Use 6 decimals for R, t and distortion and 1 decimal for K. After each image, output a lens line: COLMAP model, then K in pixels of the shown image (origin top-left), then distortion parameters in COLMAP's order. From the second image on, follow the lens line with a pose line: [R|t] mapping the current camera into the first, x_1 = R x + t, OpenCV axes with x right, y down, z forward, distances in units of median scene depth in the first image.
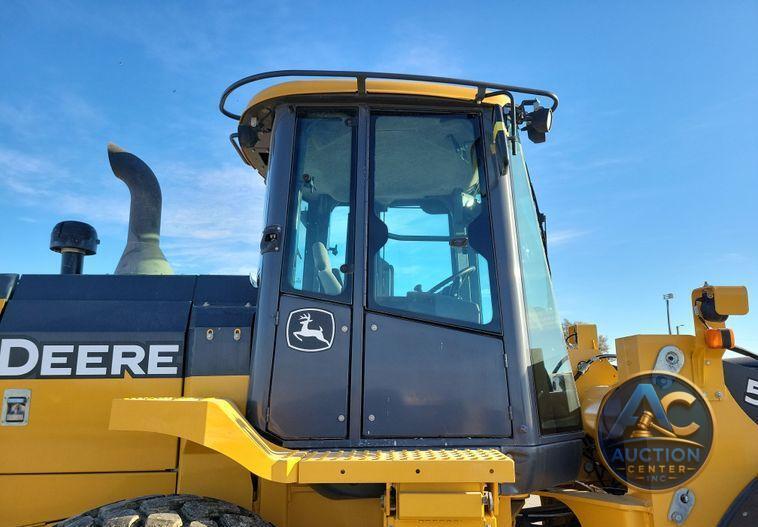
lens RADIAL K [[563.2, 0, 381.6], [0, 563.2, 276.9], [0, 0, 1]] dist [0.043988, -0.003916]
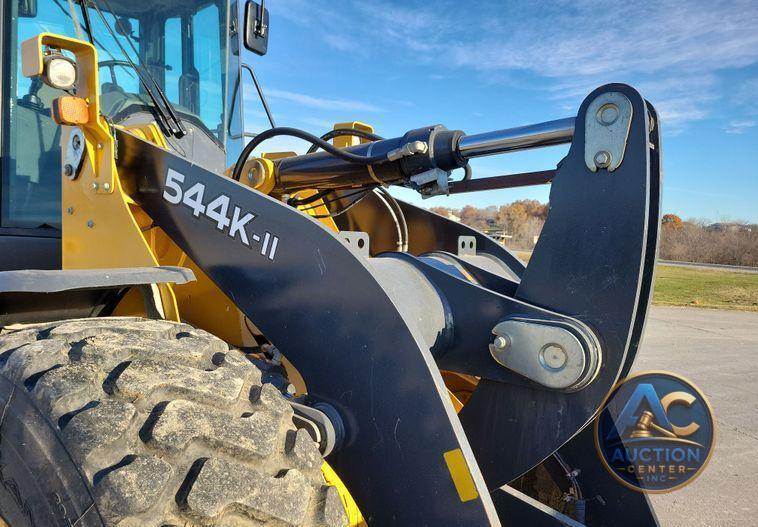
lens RADIAL K [[594.1, 0, 395.6], [0, 594.1, 281.3], [0, 0, 1]] dist [0.027534, -0.006866]
pose [[0.767544, 0.095568, -0.633832, 1.393511], [0.071521, 0.969880, 0.232846, 0.163574], [0.636994, -0.224052, 0.737590, 0.591674]]
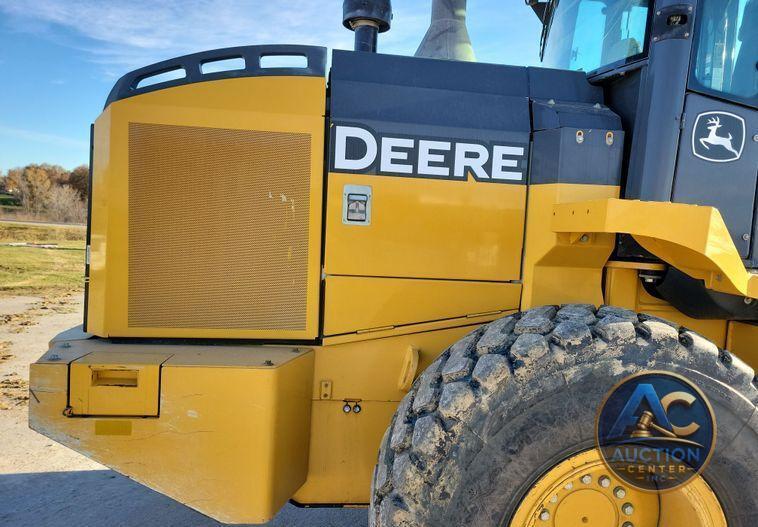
lens RADIAL K [[567.8, 0, 383.7], [0, 567.8, 280.3], [0, 0, 1]] dist [0.039772, -0.008635]
pose [[0.995149, 0.046845, 0.086508, -0.653521], [-0.069725, 0.956198, 0.284297, 0.081618], [-0.069401, -0.288950, 0.954825, 0.107810]]
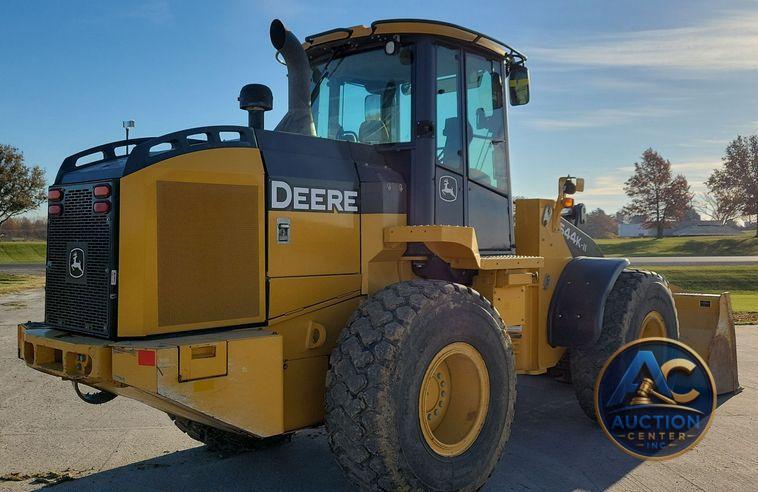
lens RADIAL K [[763.9, 0, 355.6], [0, 763.9, 246.3], [0, 0, 1]] dist [0.008869, 0.003358]
pose [[0.720029, -0.000523, 0.693944, -1.754866], [-0.140760, 0.979101, 0.146789, -0.031205], [-0.679519, -0.203372, 0.704907, -0.419306]]
